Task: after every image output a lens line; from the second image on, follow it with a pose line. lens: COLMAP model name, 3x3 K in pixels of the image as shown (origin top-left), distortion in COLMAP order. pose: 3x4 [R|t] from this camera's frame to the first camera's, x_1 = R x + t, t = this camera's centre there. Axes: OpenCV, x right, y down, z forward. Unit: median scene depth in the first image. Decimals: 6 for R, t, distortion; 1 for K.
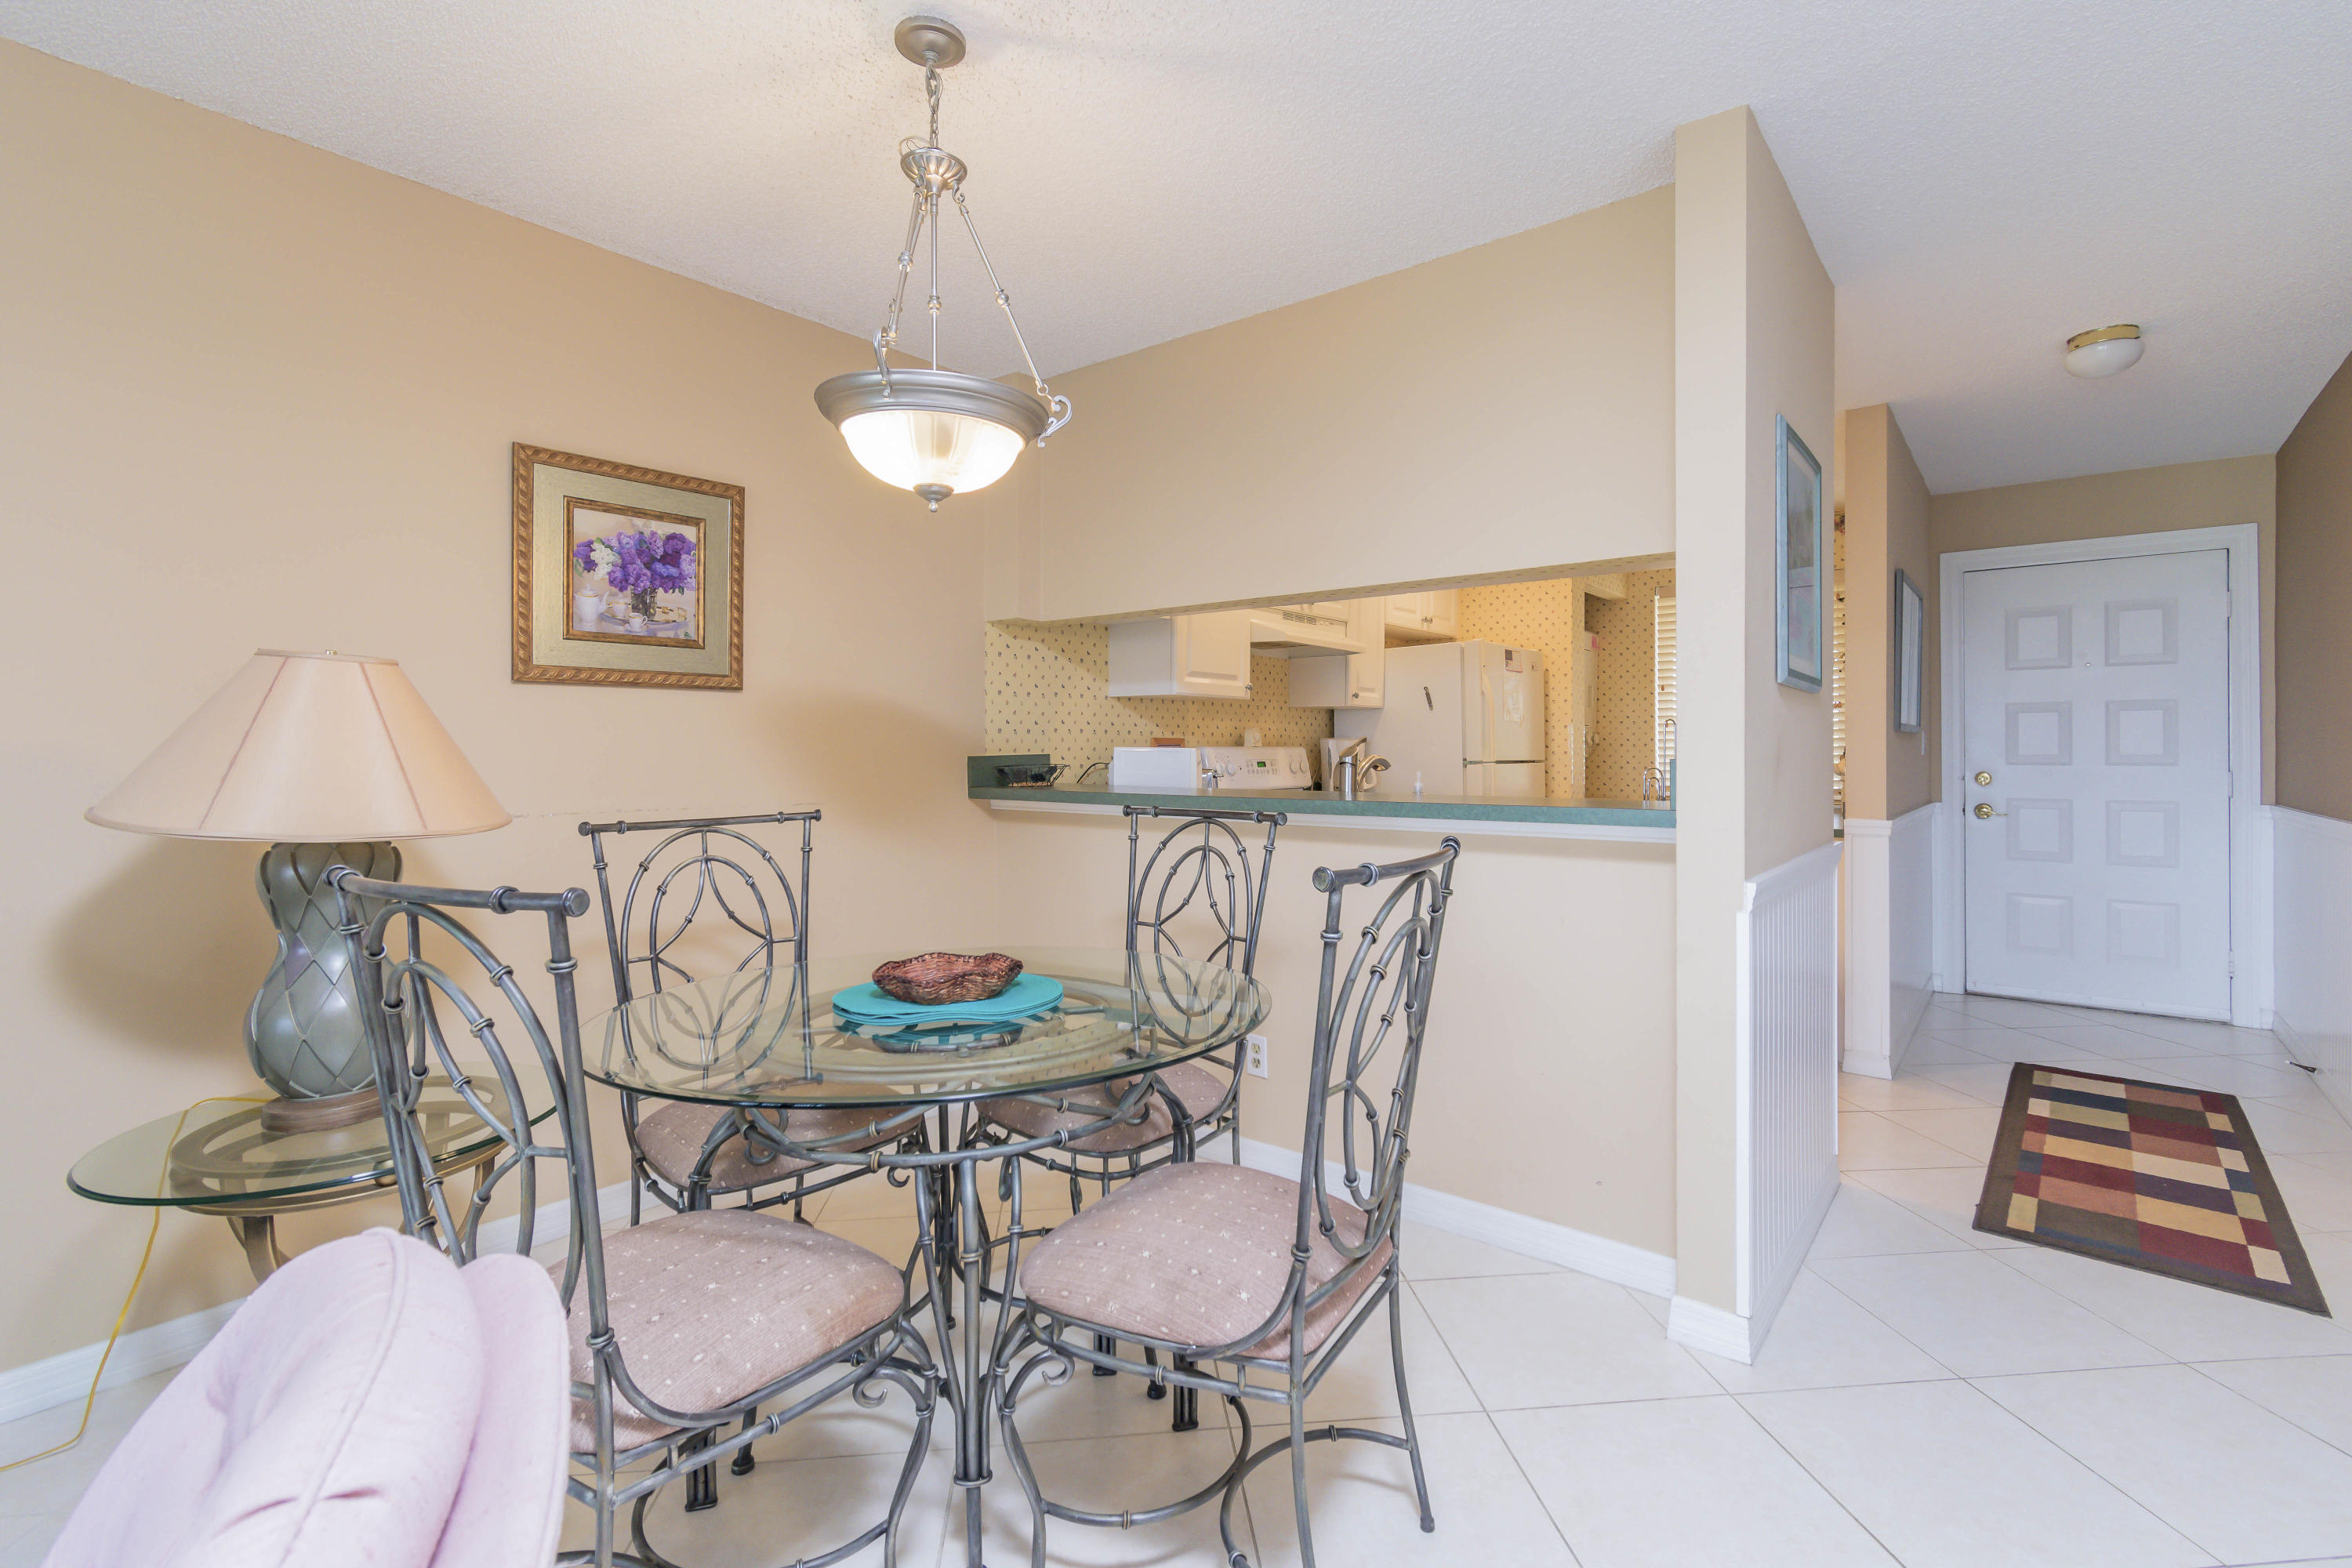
lens RADIAL K [[1067.9, 0, 1175.6], [0, 1067.9, 773.1], [0, 0, 1]] dist [0.002636, -0.000536]
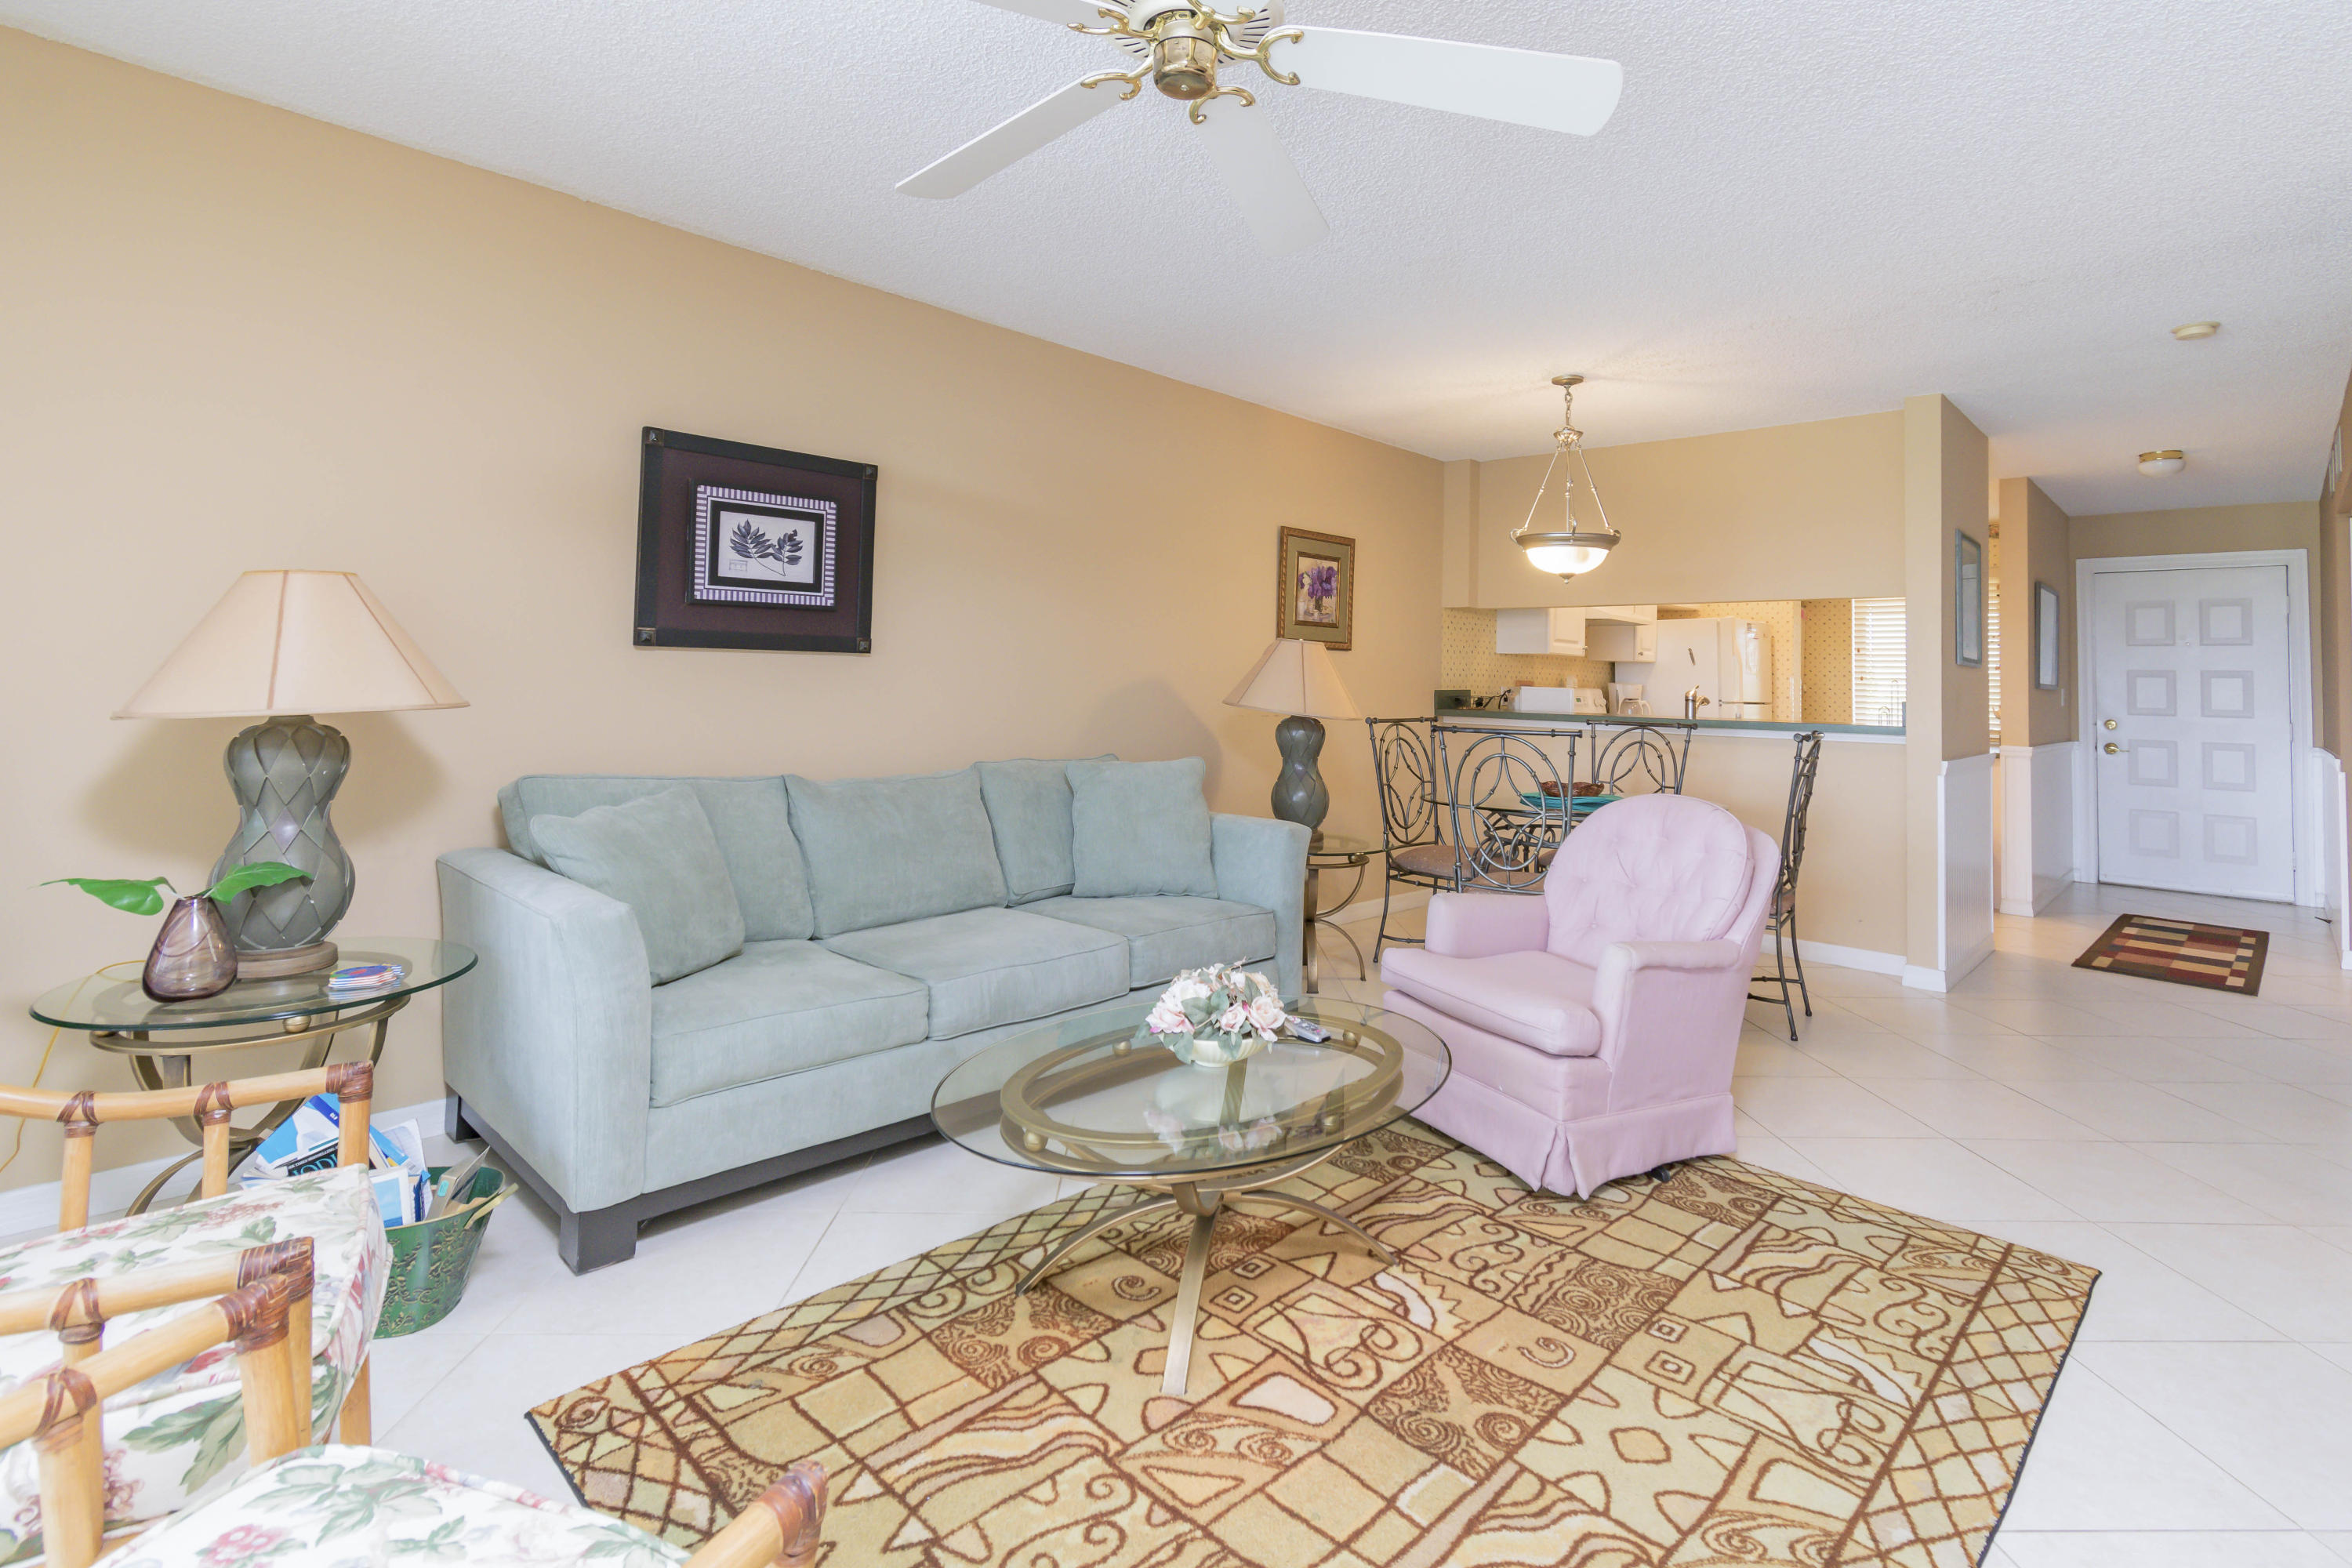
lens RADIAL K [[1118.4, 0, 1177.9], [0, 1118.4, 657.7], [0, 0, 1]] dist [-0.000788, 0.001227]
pose [[0.996117, 0.023229, -0.084914, -0.538493], [-0.027035, 0.998668, -0.043953, 0.025839], [0.083780, 0.046078, 0.995418, -0.909729]]
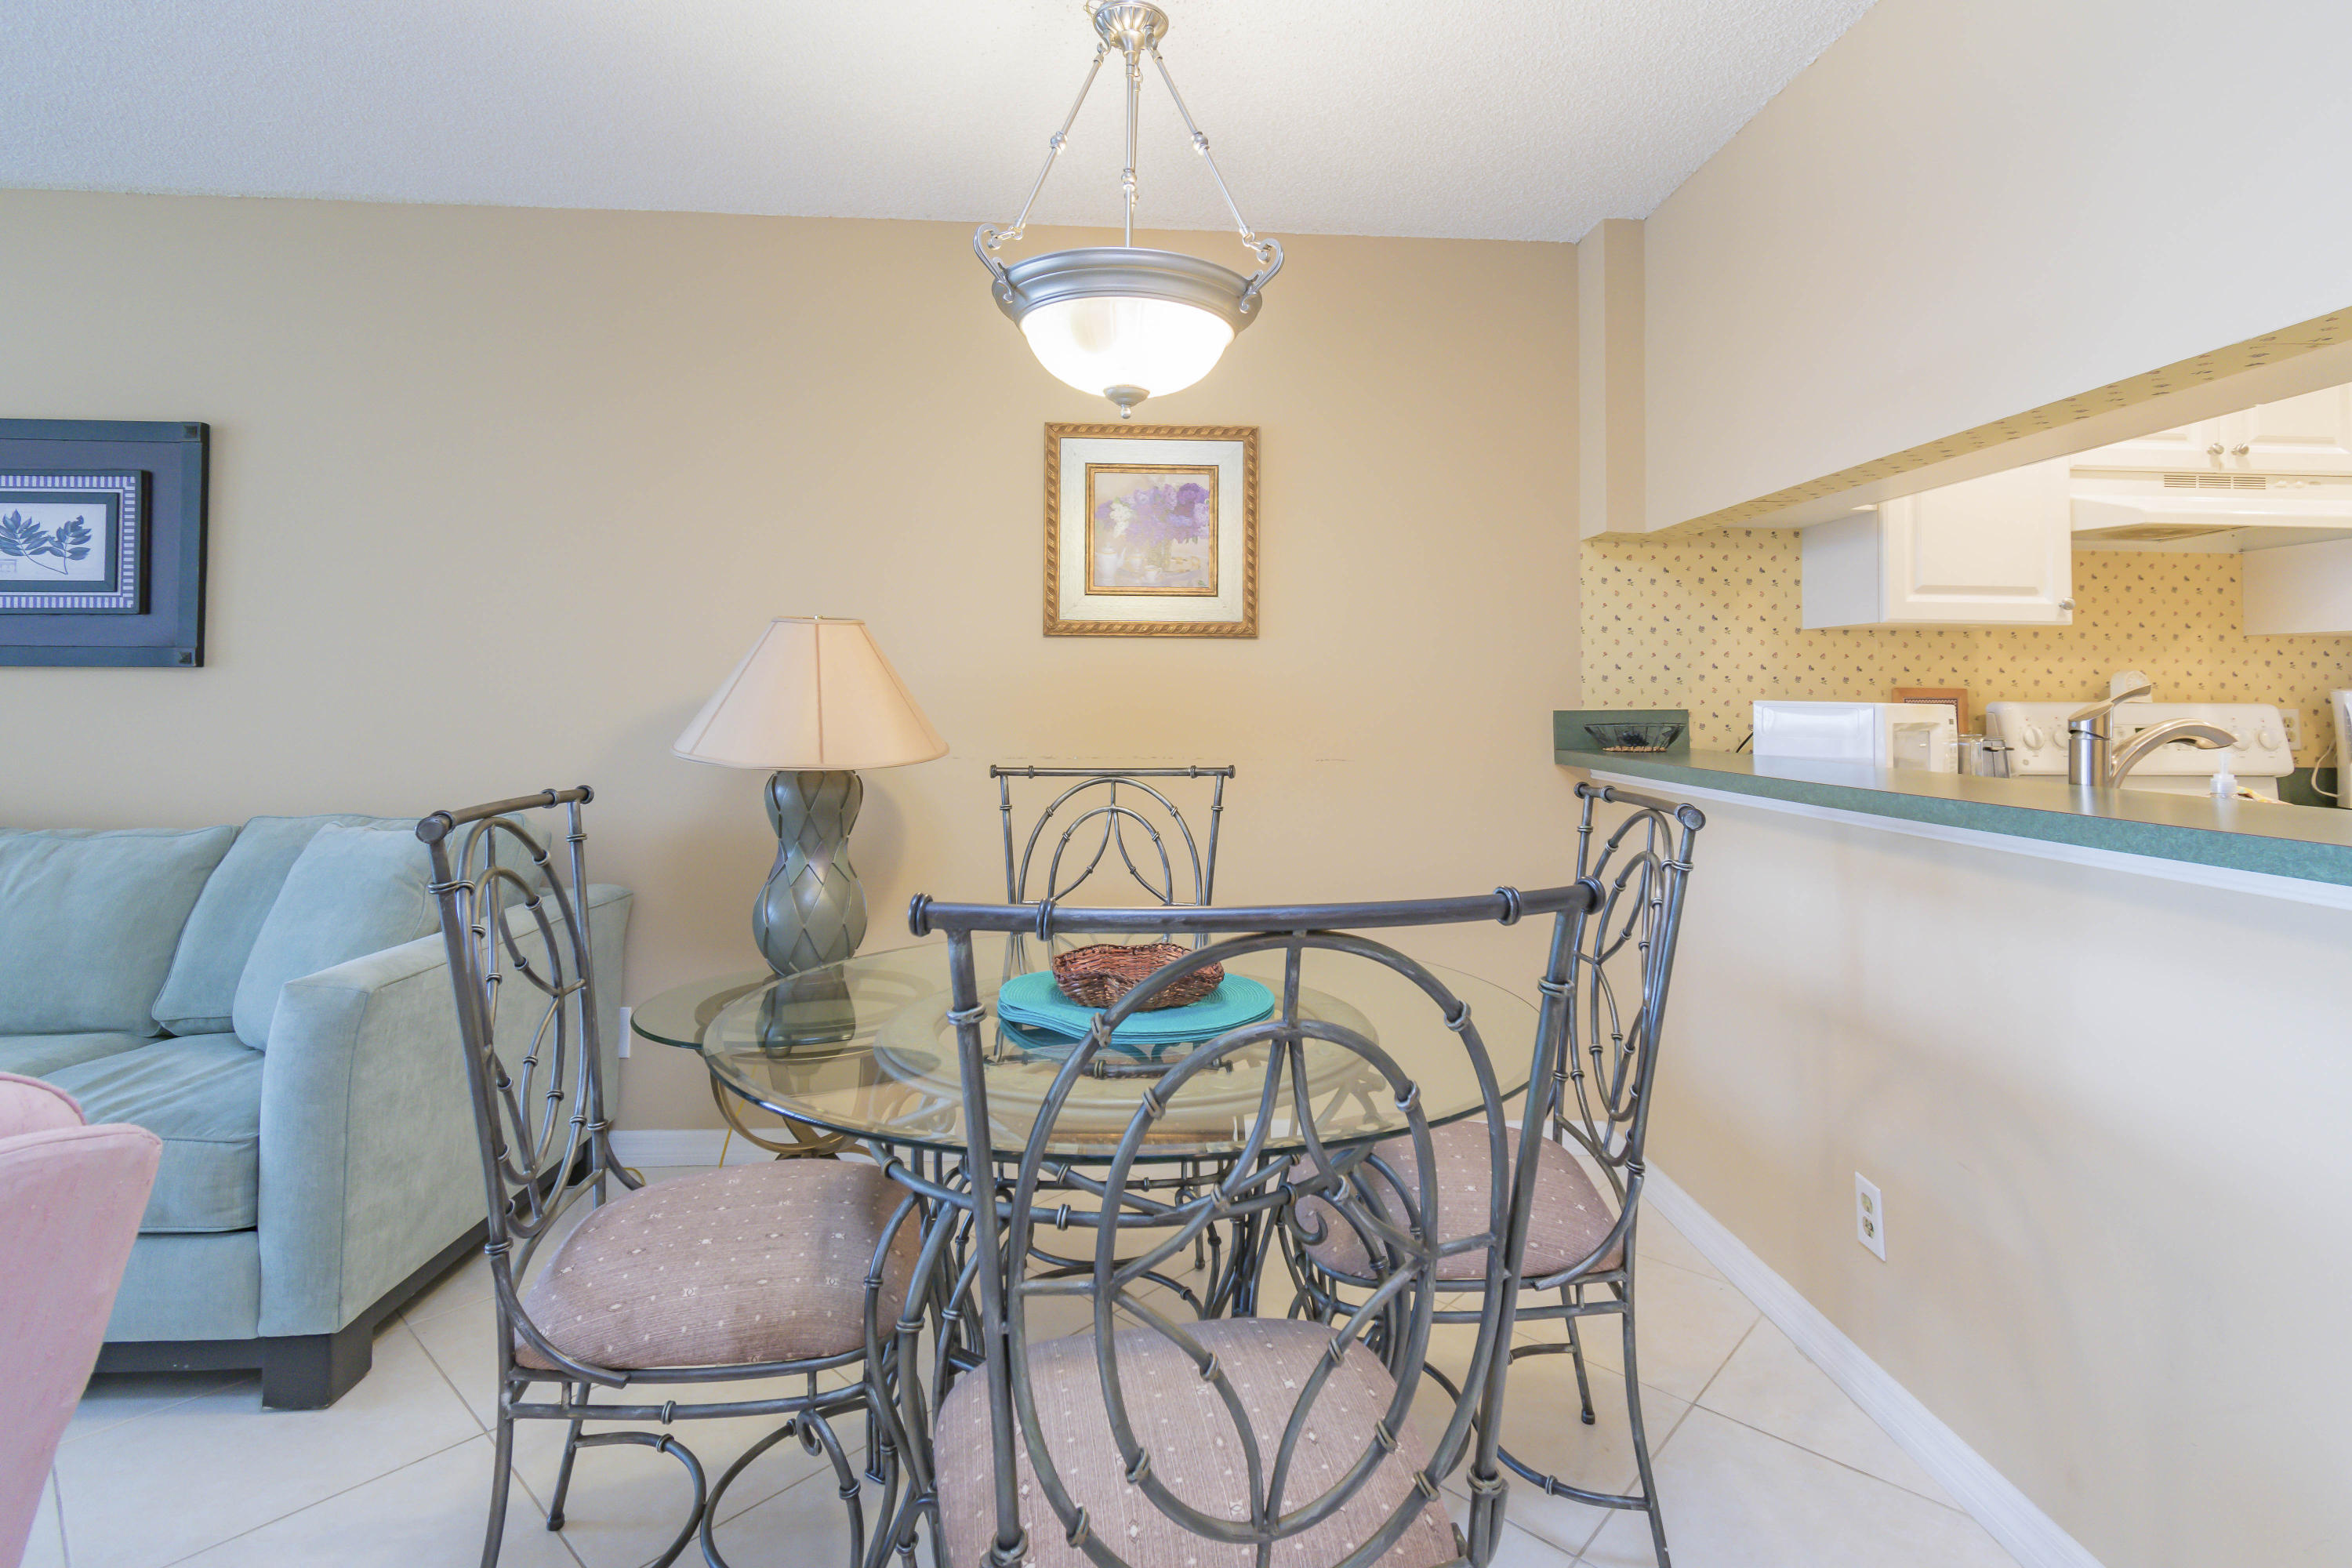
lens RADIAL K [[1125.9, 0, 1164.3], [0, 1125.9, 669.7], [0, 0, 1]] dist [0.013951, 0.001212]
pose [[0.678532, -0.013479, -0.734447, 0.278645], [-0.025023, 0.998827, -0.041449, -0.004892], [0.734145, 0.046503, 0.677399, 0.261317]]
